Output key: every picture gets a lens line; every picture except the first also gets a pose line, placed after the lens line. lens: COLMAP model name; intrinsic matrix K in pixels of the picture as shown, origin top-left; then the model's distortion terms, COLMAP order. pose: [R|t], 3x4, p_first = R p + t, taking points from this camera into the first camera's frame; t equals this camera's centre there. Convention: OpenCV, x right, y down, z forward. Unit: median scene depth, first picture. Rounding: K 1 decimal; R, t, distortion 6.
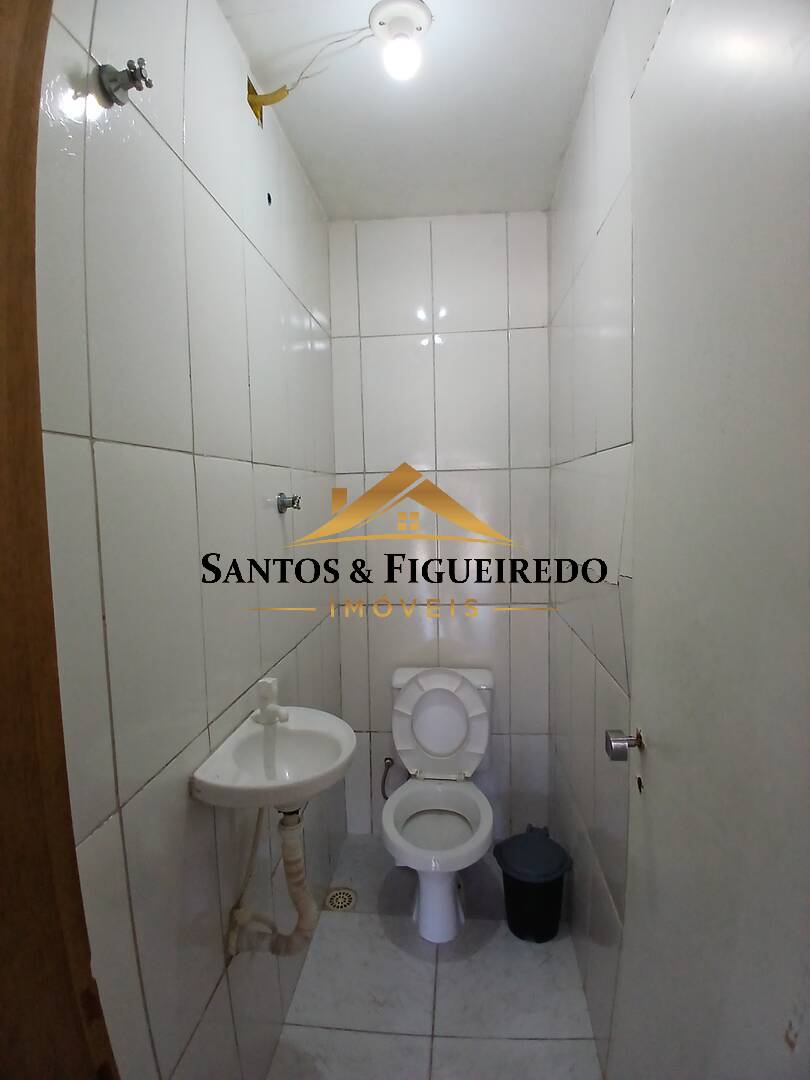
lens RADIAL K [[553.6, 0, 405.0], [0, 553.6, 535.9], [0, 0, 1]] dist [-0.051830, -0.010912]
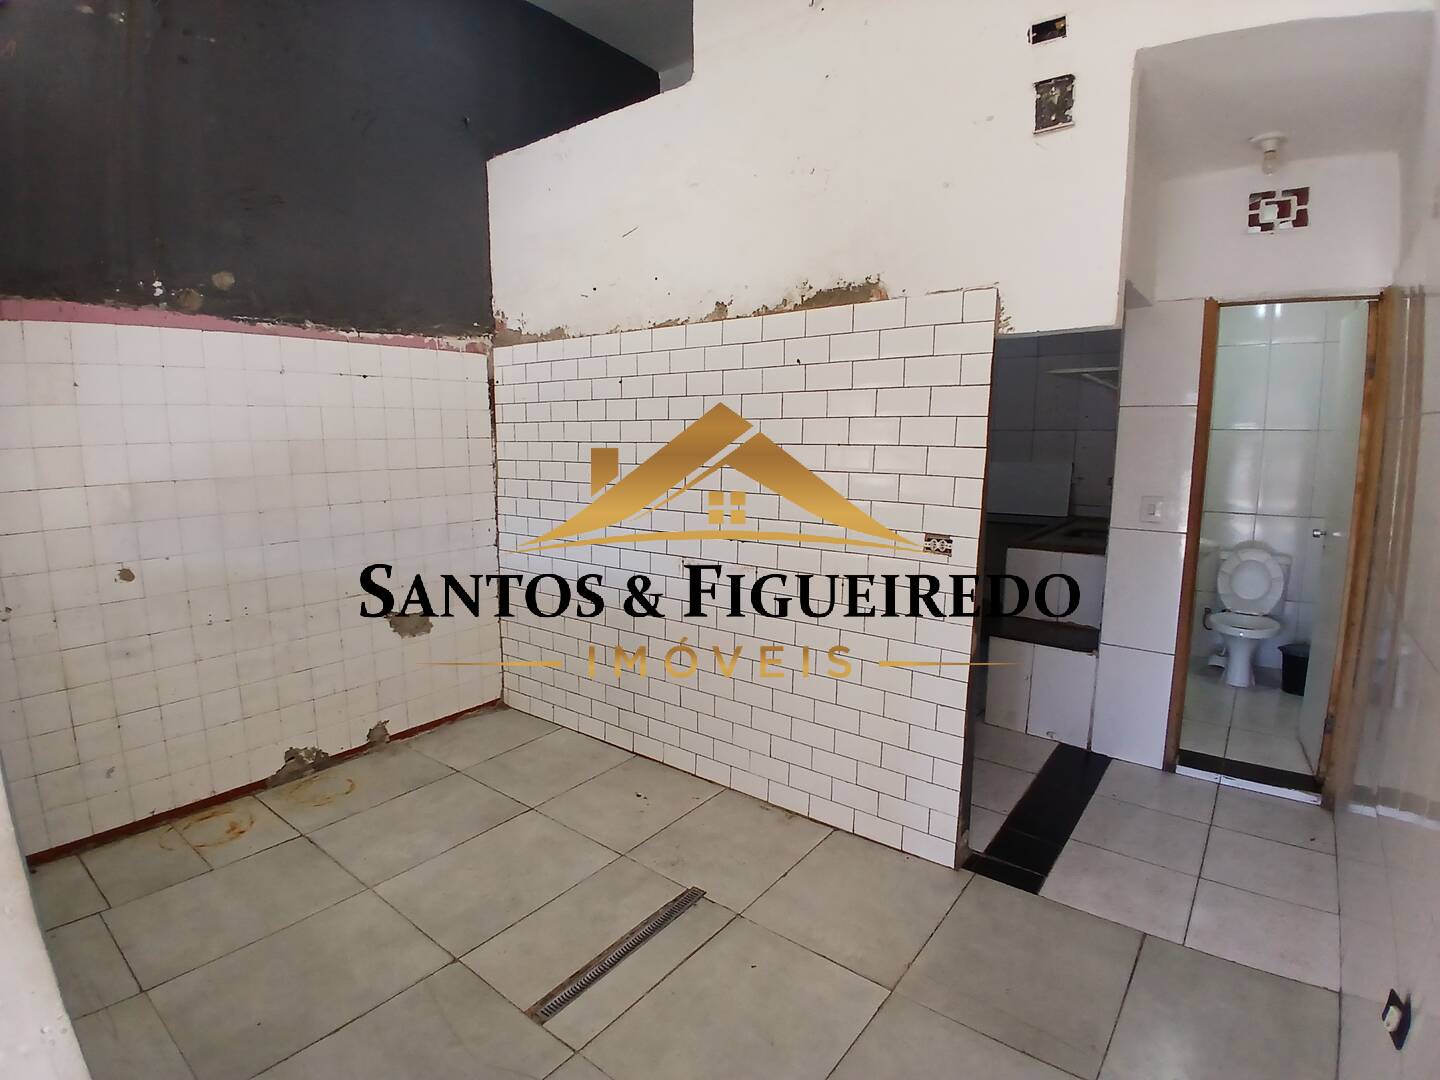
lens RADIAL K [[738.2, 0, 723.6], [0, 738.2, 537.5], [0, 0, 1]] dist [-0.051830, -0.010912]
pose [[0.833658, 0.092968, -0.544400, -0.123128], [-0.051159, 0.994491, 0.091490, 0.119464], [0.549906, -0.048420, 0.833822, -2.065481]]
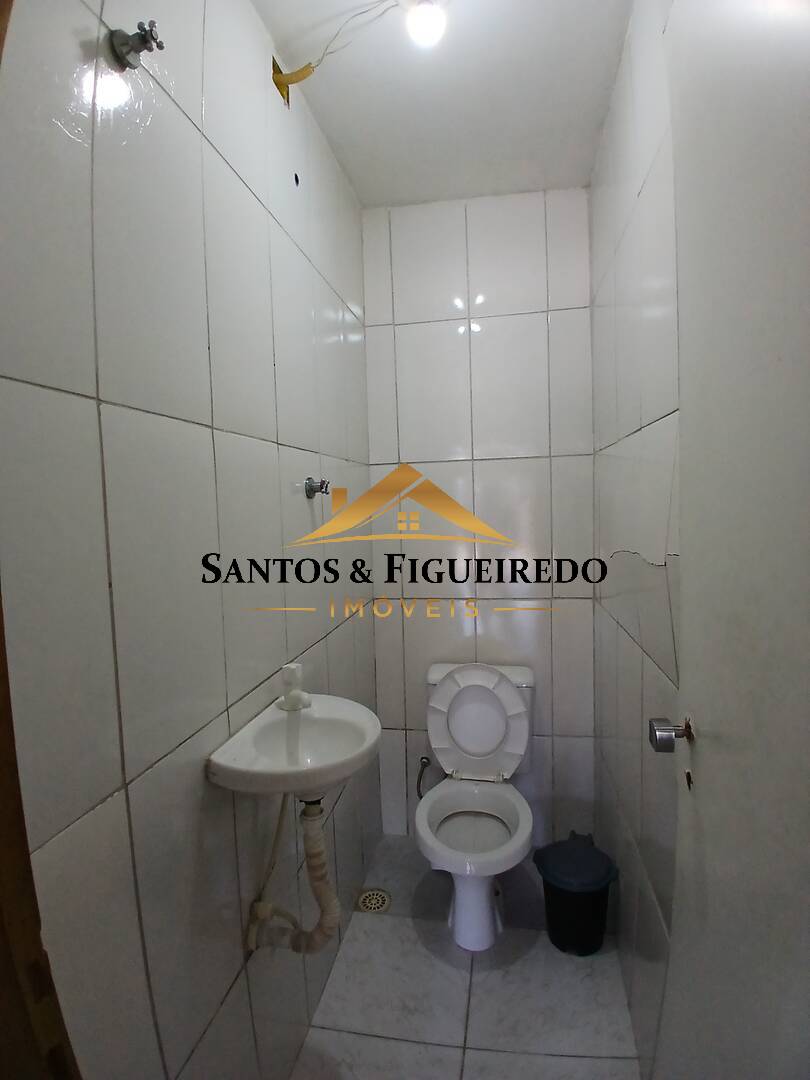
lens RADIAL K [[553.6, 0, 404.0], [0, 553.6, 541.5], [0, 0, 1]] dist [-0.051830, -0.010912]
pose [[0.996319, -0.003480, -0.085657, 0.025088], [0.003019, 0.999980, -0.005513, 0.040811], [0.085675, 0.005234, 0.996309, 0.041390]]
